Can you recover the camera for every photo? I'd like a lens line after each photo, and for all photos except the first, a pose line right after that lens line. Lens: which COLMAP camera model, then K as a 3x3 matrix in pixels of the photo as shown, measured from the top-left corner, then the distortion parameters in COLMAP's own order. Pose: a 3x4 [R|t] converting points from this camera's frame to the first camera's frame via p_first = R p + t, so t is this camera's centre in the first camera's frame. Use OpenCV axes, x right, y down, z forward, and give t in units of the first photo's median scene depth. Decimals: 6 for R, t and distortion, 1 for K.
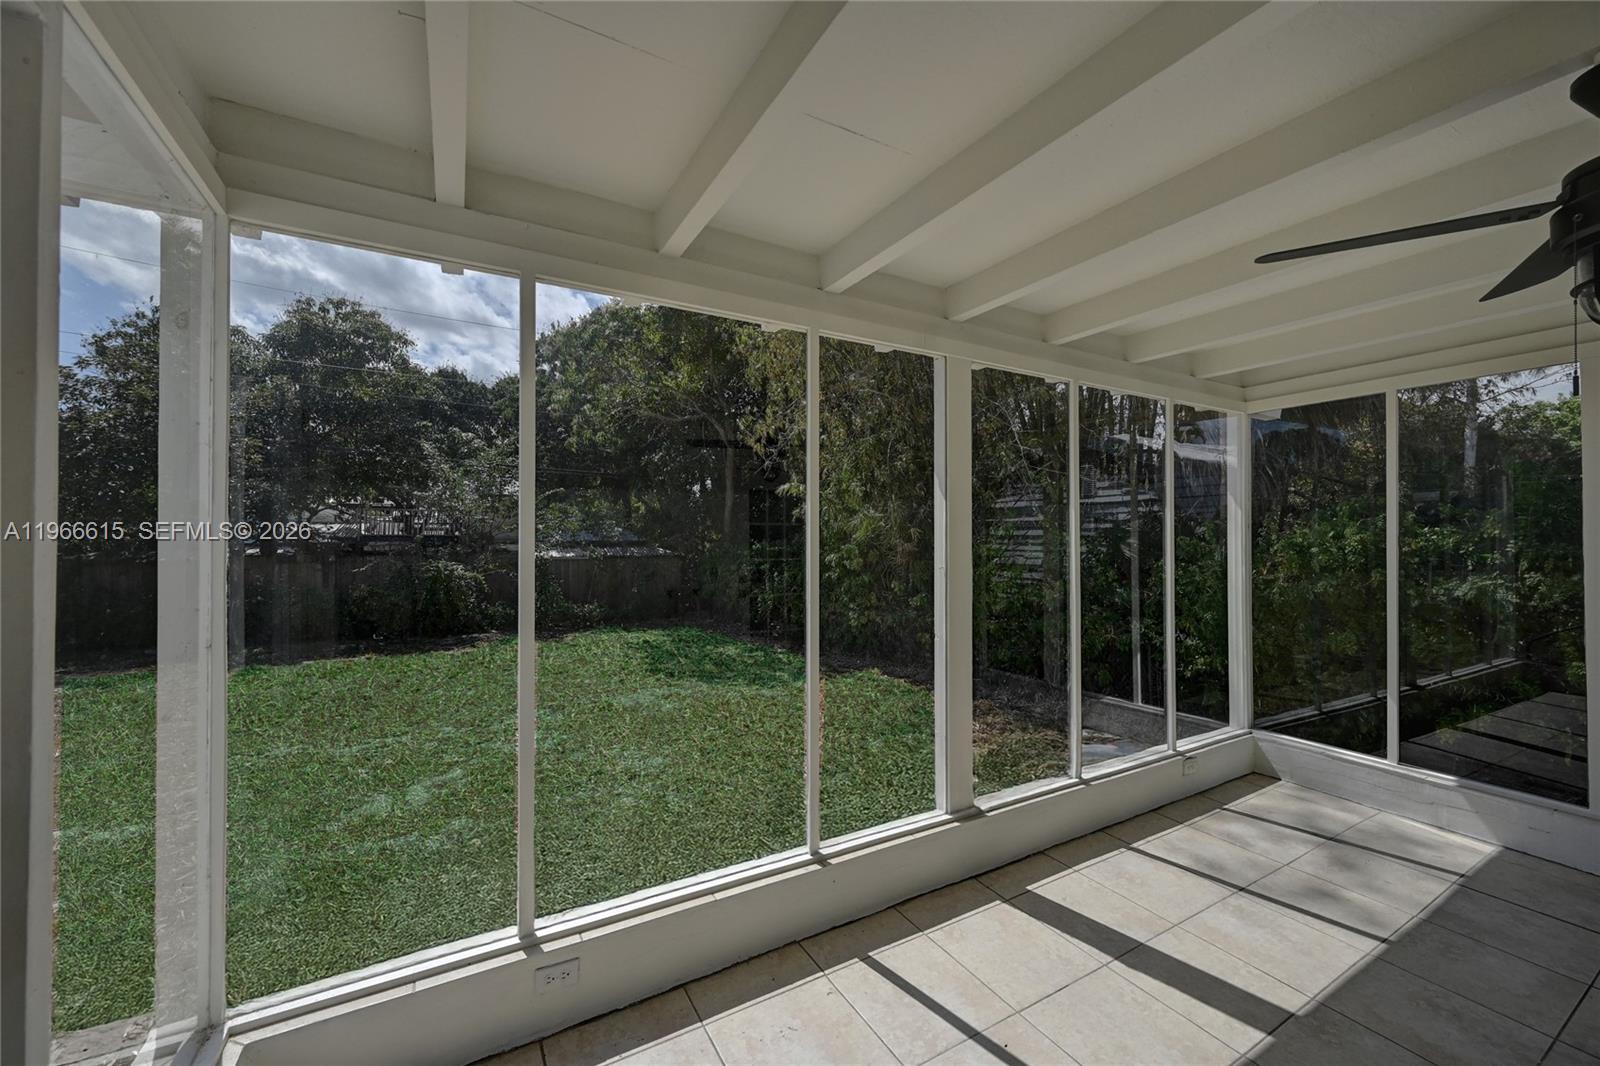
lens RADIAL K [[630.7, 0, 808.1], [0, 630.7, 534.3], [0, 0, 1]] dist [-0.002246, 0.000296]
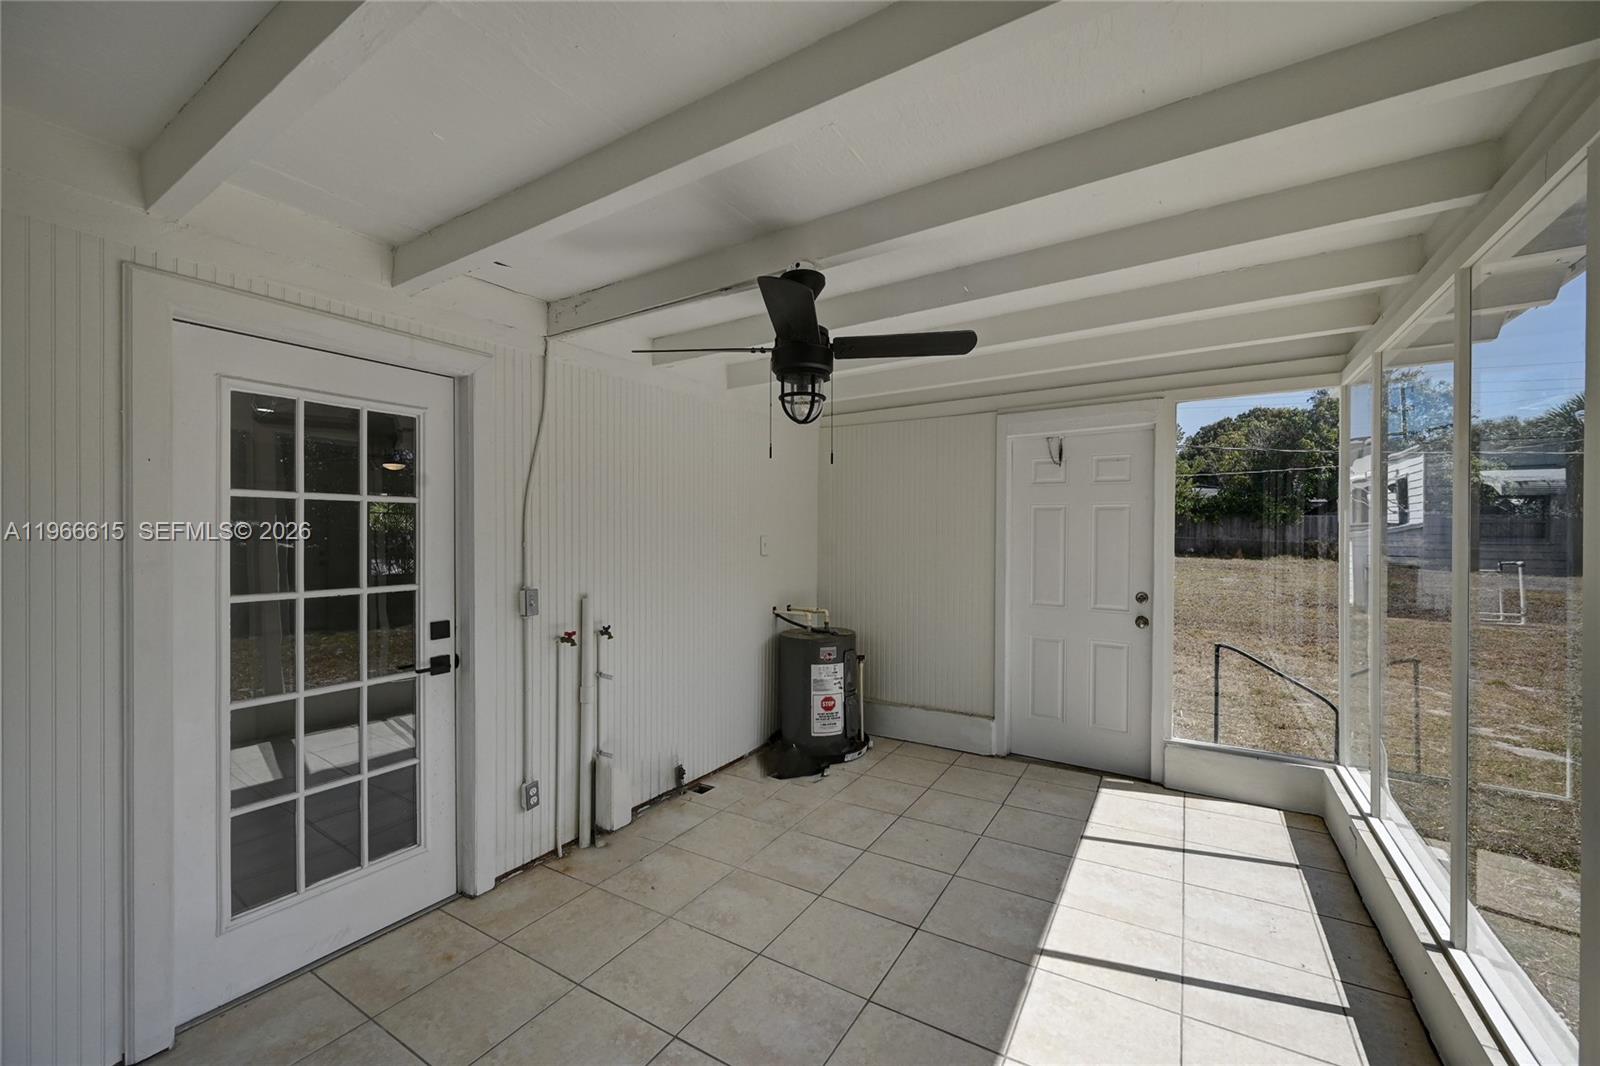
lens RADIAL K [[630.7, 0, 805.6], [0, 630.7, 533.1], [0, 0, 1]] dist [-0.002246, 0.000296]
pose [[-0.880129, -0.000089, -0.474734, 0.794082], [0.002968, 0.999979, -0.005691, -0.003351], [0.474725, -0.006418, -0.880111, 0.952269]]
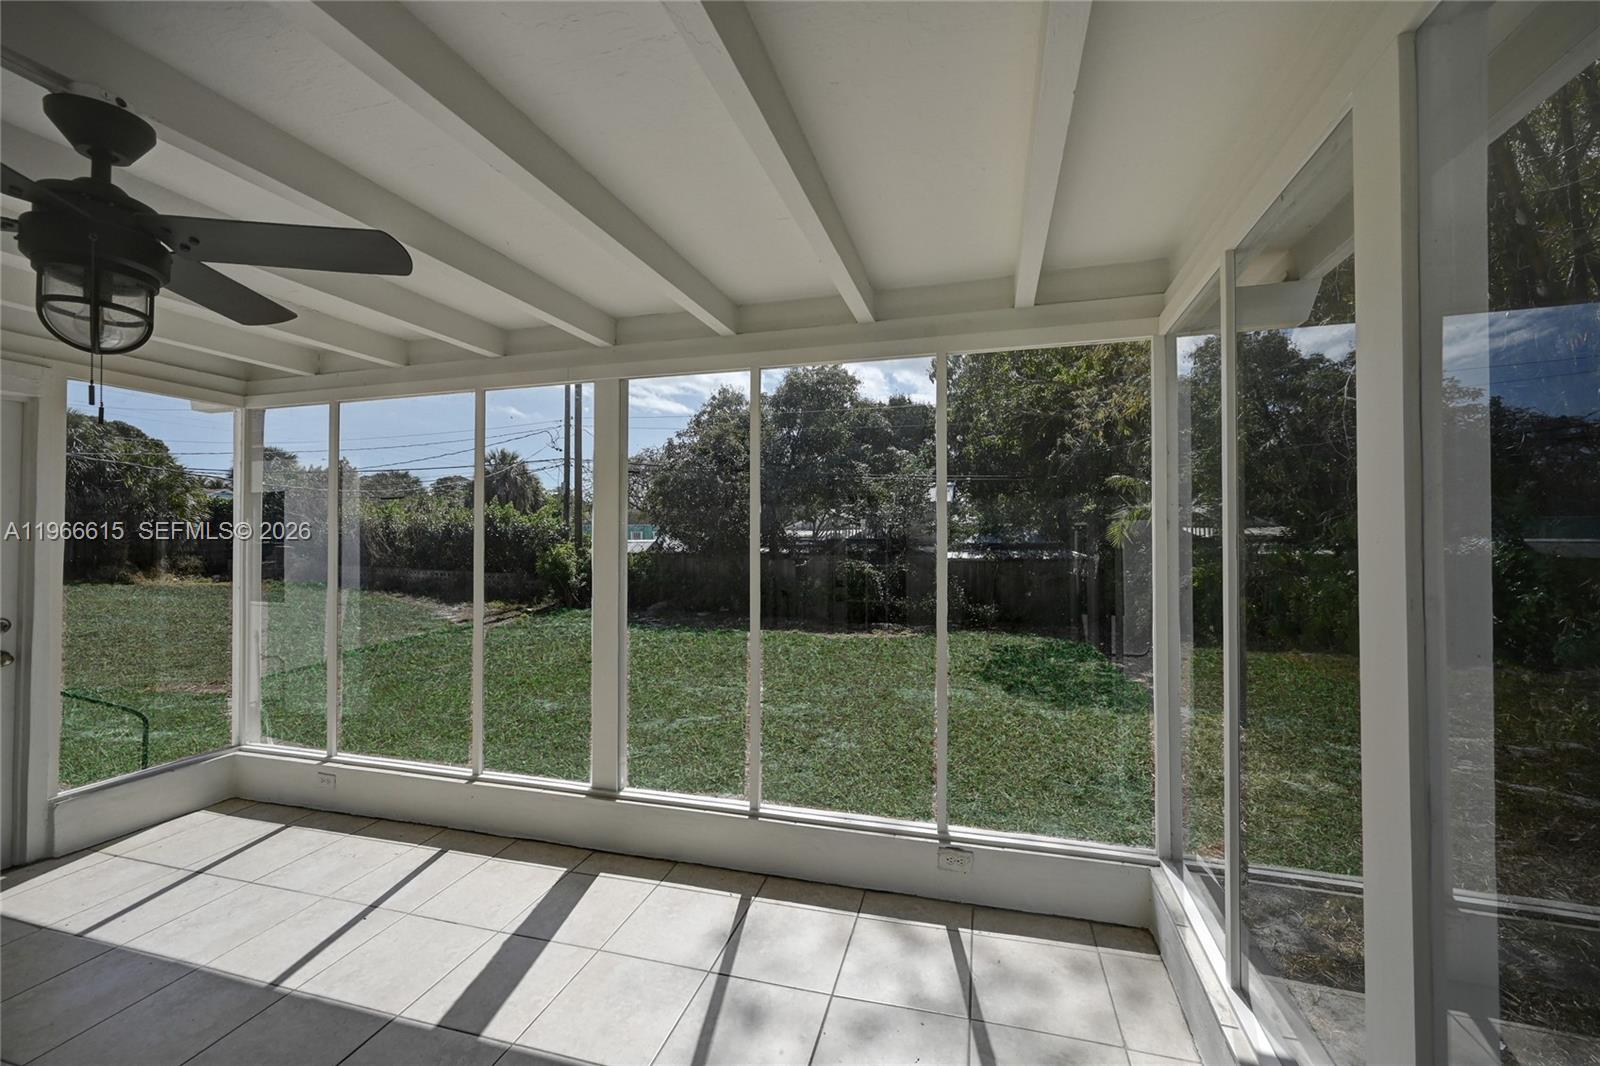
lens RADIAL K [[630.7, 0, 806.0], [0, 630.7, 532.3], [0, 0, 1]] dist [-0.002246, 0.000296]
pose [[0.695931, -0.013002, -0.717991, 1.087020], [0.008485, 0.999915, -0.009883, 0.000022], [0.718059, 0.000785, 0.695982, 0.407805]]
